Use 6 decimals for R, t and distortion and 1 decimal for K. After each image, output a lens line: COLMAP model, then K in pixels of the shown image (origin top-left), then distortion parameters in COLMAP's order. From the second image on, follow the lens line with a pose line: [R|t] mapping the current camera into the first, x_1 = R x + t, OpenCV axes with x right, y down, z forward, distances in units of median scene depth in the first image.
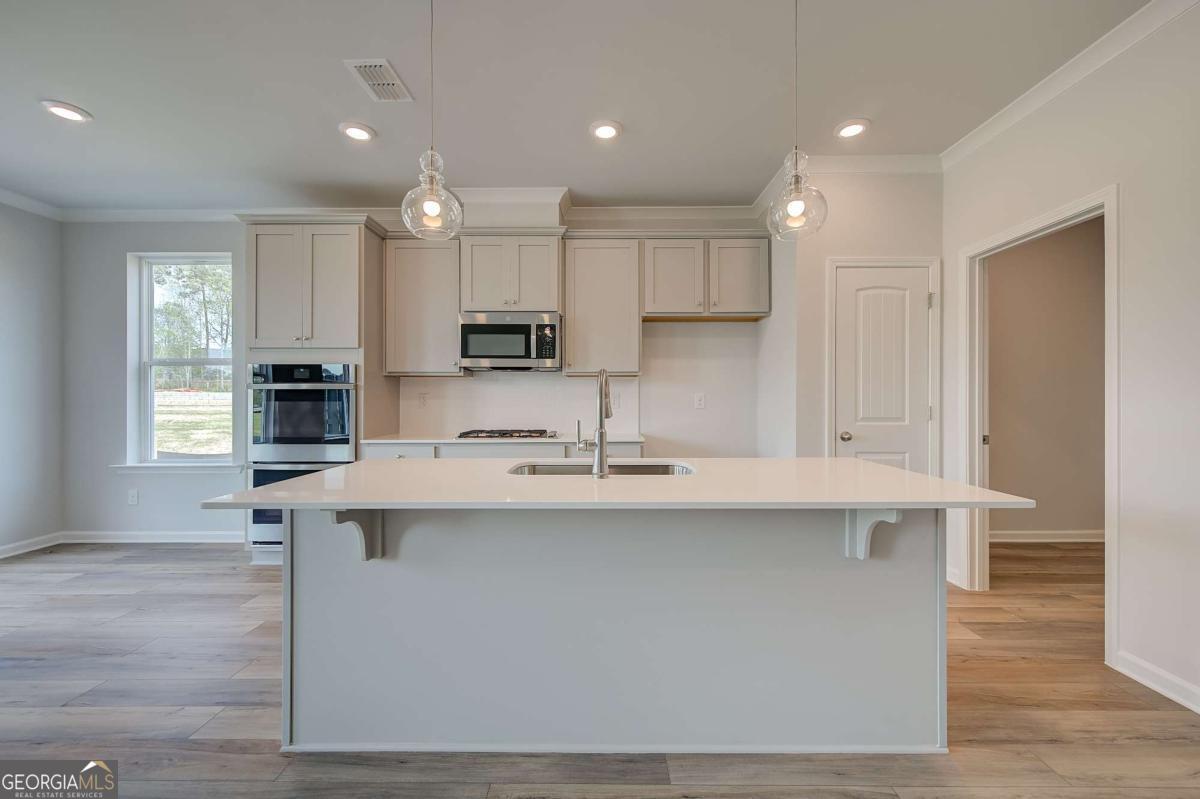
lens RADIAL K [[485.2, 0, 599.9], [0, 485.2, 396.0], [0, 0, 1]] dist [0.001261, 0.000114]
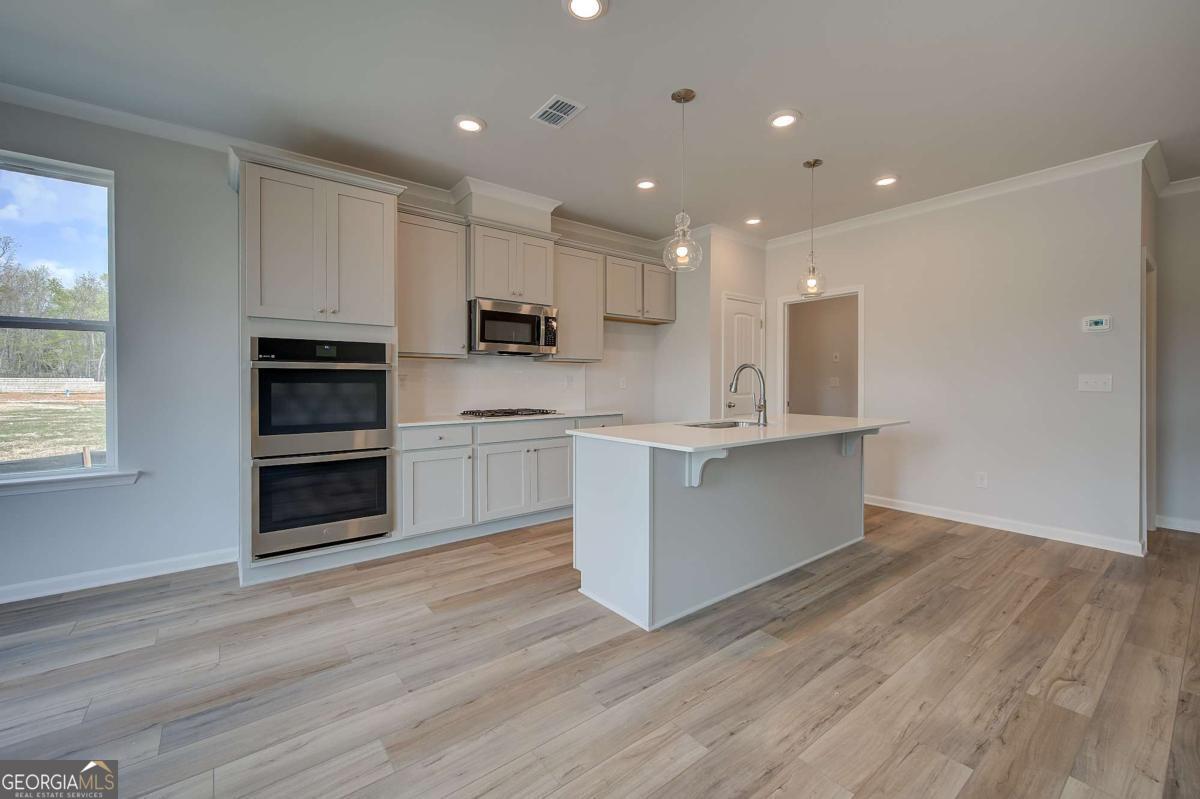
lens RADIAL K [[485.2, 0, 608.5], [0, 485.2, 389.5], [0, 0, 1]] dist [0.001261, 0.000114]
pose [[0.779026, -0.007793, 0.626943, -0.762664], [-0.004584, 0.999825, 0.018124, 0.004333], [-0.626974, -0.016993, 0.778855, -0.000041]]
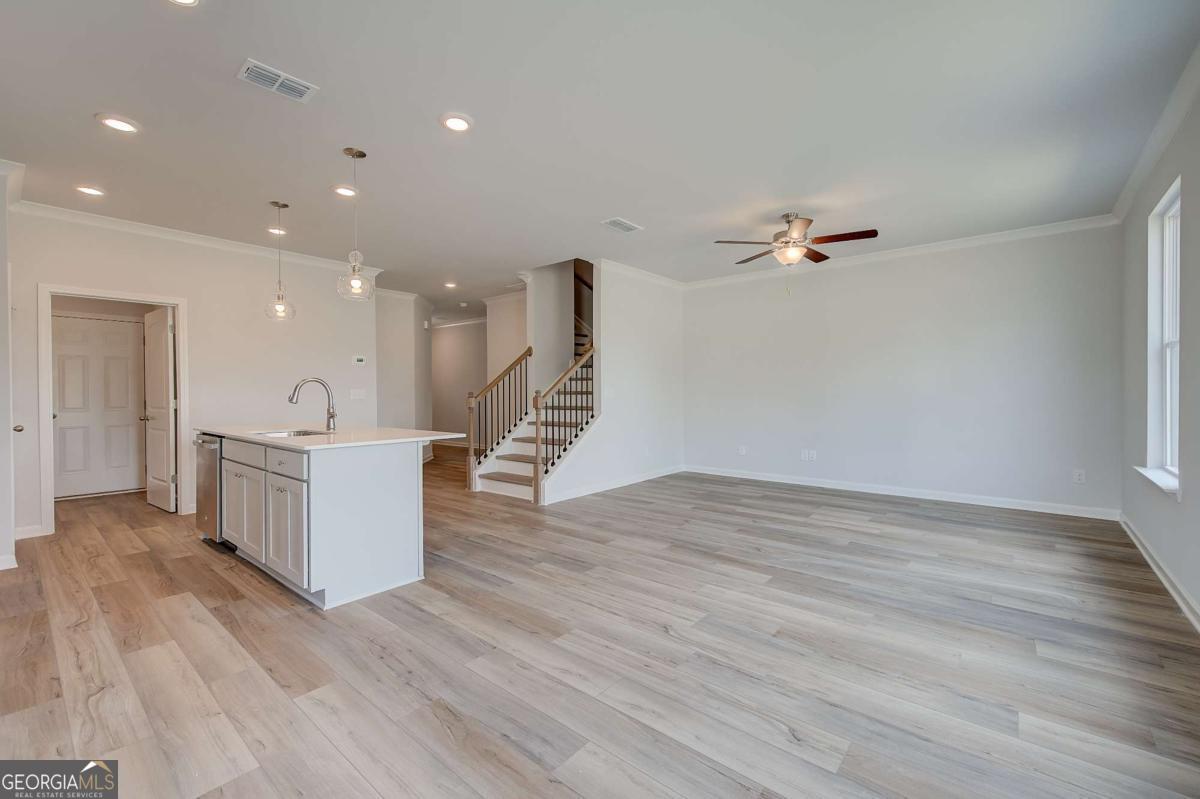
lens RADIAL K [[485.2, 0, 595.3], [0, 485.2, 383.9], [0, 0, 1]] dist [0.001261, 0.000114]
pose [[-0.759315, 0.026283, 0.650193, -1.117322], [0.005951, 0.999423, -0.033451, 0.027148], [-0.650696, -0.021530, -0.759033, 0.948199]]
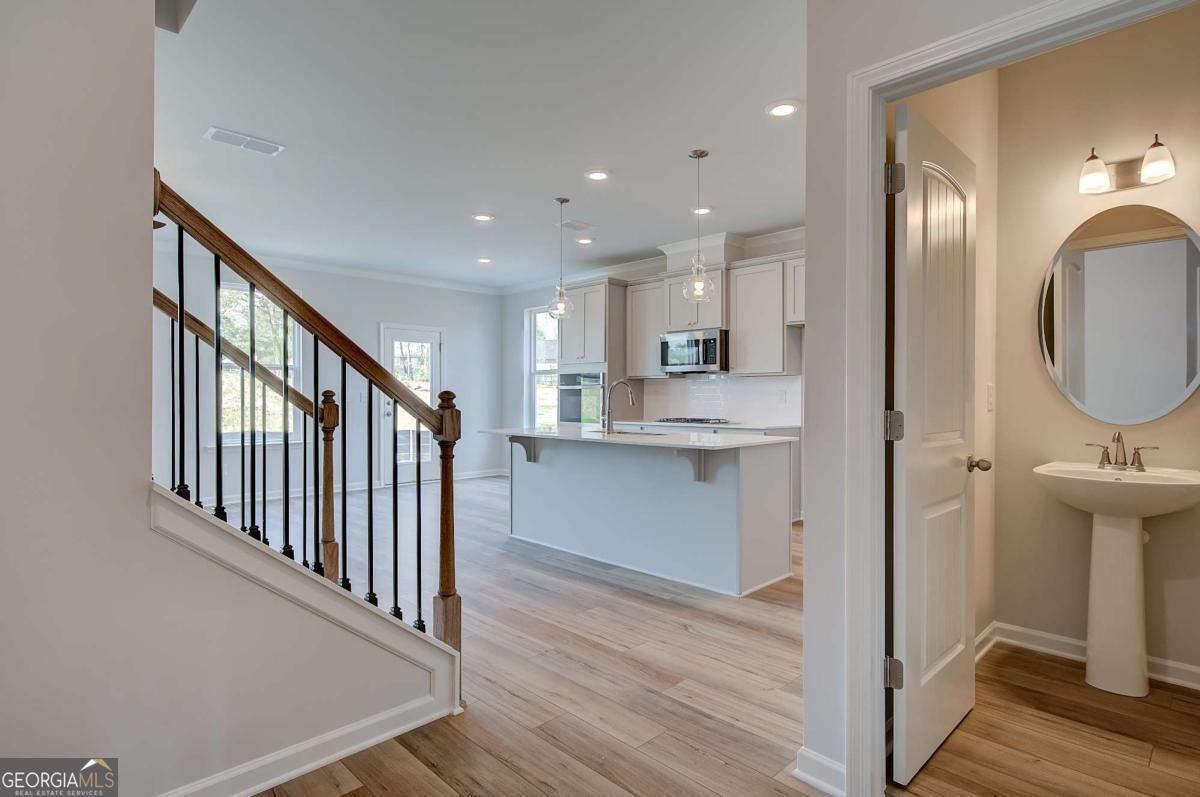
lens RADIAL K [[626.5, 0, 611.7], [0, 626.5, 391.4], [0, 0, 1]] dist [0.004148, 0.000371]
pose [[0.719073, -0.003811, -0.694924, 0.923231], [0.004348, 0.999990, -0.000984, -0.002923], [0.694921, -0.002314, 0.719082, -0.442407]]
